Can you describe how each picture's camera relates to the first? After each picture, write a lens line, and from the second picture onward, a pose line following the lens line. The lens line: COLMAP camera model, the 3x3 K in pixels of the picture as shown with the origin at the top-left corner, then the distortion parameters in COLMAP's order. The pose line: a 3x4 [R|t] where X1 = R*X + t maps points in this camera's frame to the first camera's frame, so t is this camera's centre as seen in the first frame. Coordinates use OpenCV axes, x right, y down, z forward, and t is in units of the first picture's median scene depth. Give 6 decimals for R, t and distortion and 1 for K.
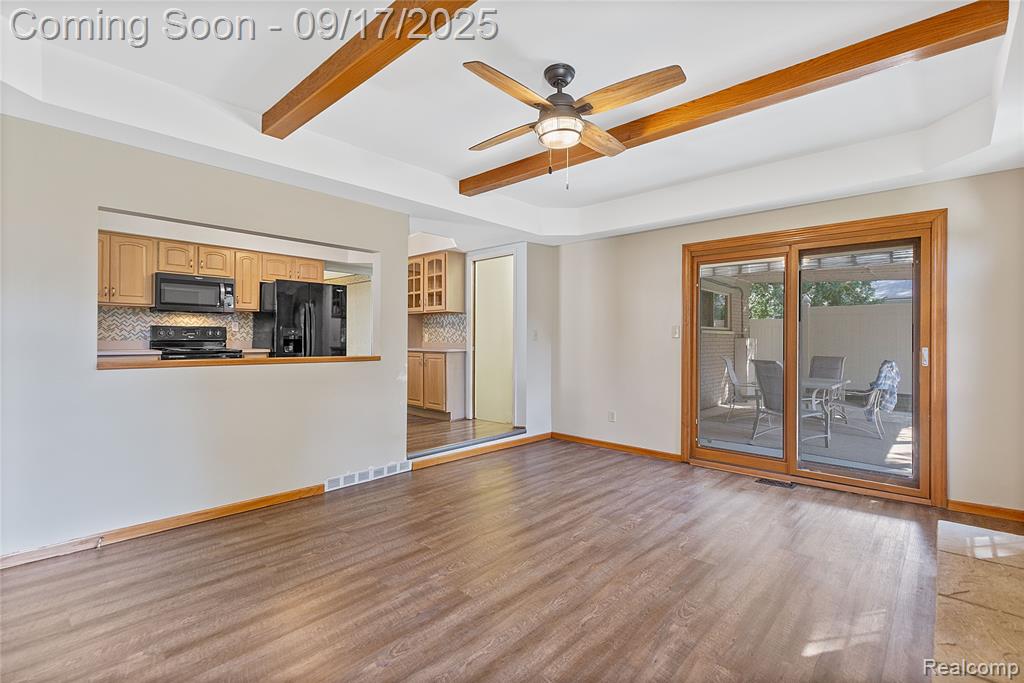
lens RADIAL K [[467.2, 0, 515.3], [0, 467.2, 340.6], [0, 0, 1]] dist [0.009138, -0.003332]
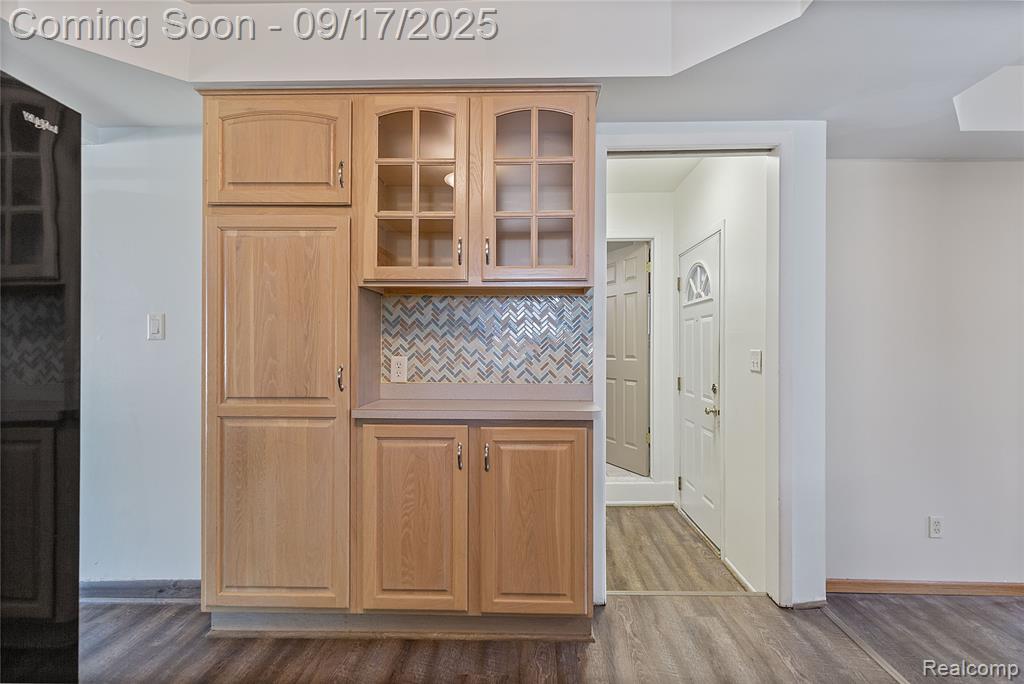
lens RADIAL K [[467.2, 0, 513.7], [0, 467.2, 346.4], [0, 0, 1]] dist [0.009138, -0.003332]
pose [[0.745612, -0.002634, 0.666375, -0.368076], [-0.002667, 0.999972, 0.006936, -0.024618], [-0.666374, -0.006948, 0.745585, 0.761223]]
